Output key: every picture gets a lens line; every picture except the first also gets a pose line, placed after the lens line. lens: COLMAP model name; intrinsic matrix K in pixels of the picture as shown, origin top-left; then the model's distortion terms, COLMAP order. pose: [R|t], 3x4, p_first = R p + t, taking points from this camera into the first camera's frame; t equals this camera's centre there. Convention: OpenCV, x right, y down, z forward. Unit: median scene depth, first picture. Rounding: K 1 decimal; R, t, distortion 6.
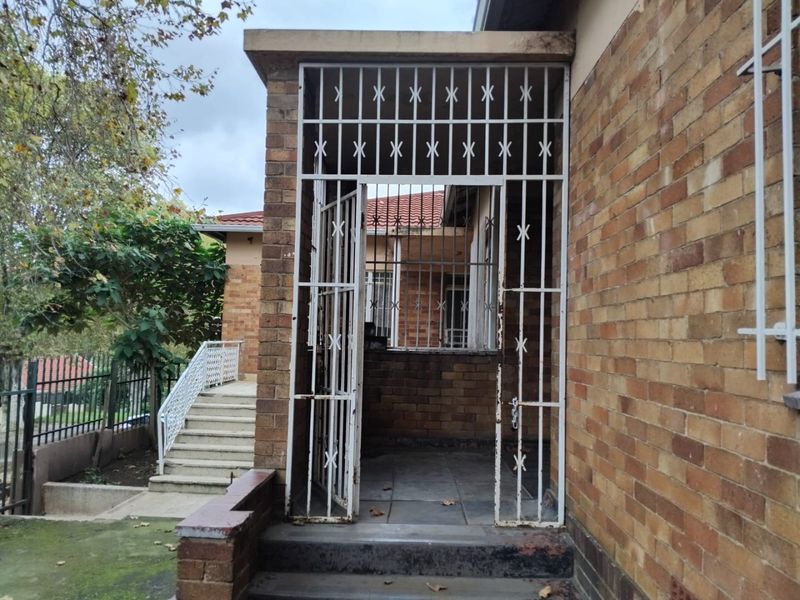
lens RADIAL K [[617.9, 0, 394.6], [0, 617.9, 294.5], [0, 0, 1]] dist [0.014169, -0.037373]
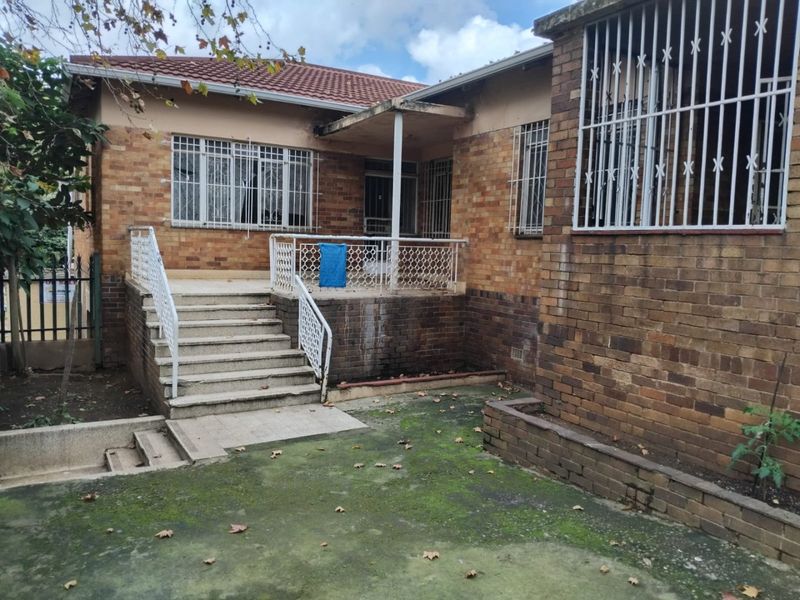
lens RADIAL K [[617.9, 0, 395.1], [0, 617.9, 298.1], [0, 0, 1]] dist [0.014169, -0.037373]
pose [[0.843643, -0.052285, 0.534353, -0.516482], [-0.042384, 0.985656, 0.163360, 0.028540], [-0.535229, -0.160466, 0.829325, 0.216001]]
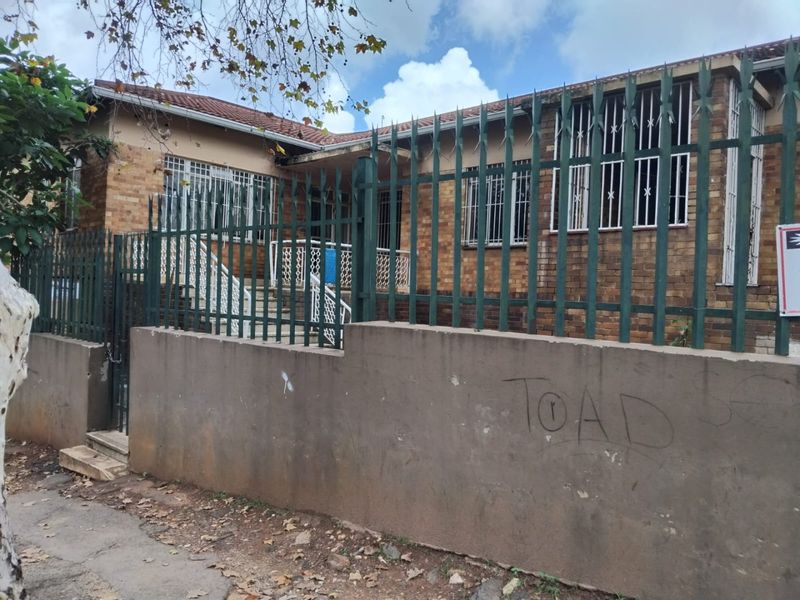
lens RADIAL K [[617.9, 0, 398.2], [0, 617.9, 299.8], [0, 0, 1]] dist [0.014169, -0.037373]
pose [[0.639200, -0.011357, 0.768957, -0.899392], [-0.074190, 0.994317, 0.076357, 0.097406], [-0.765454, -0.105856, 0.634724, 0.197731]]
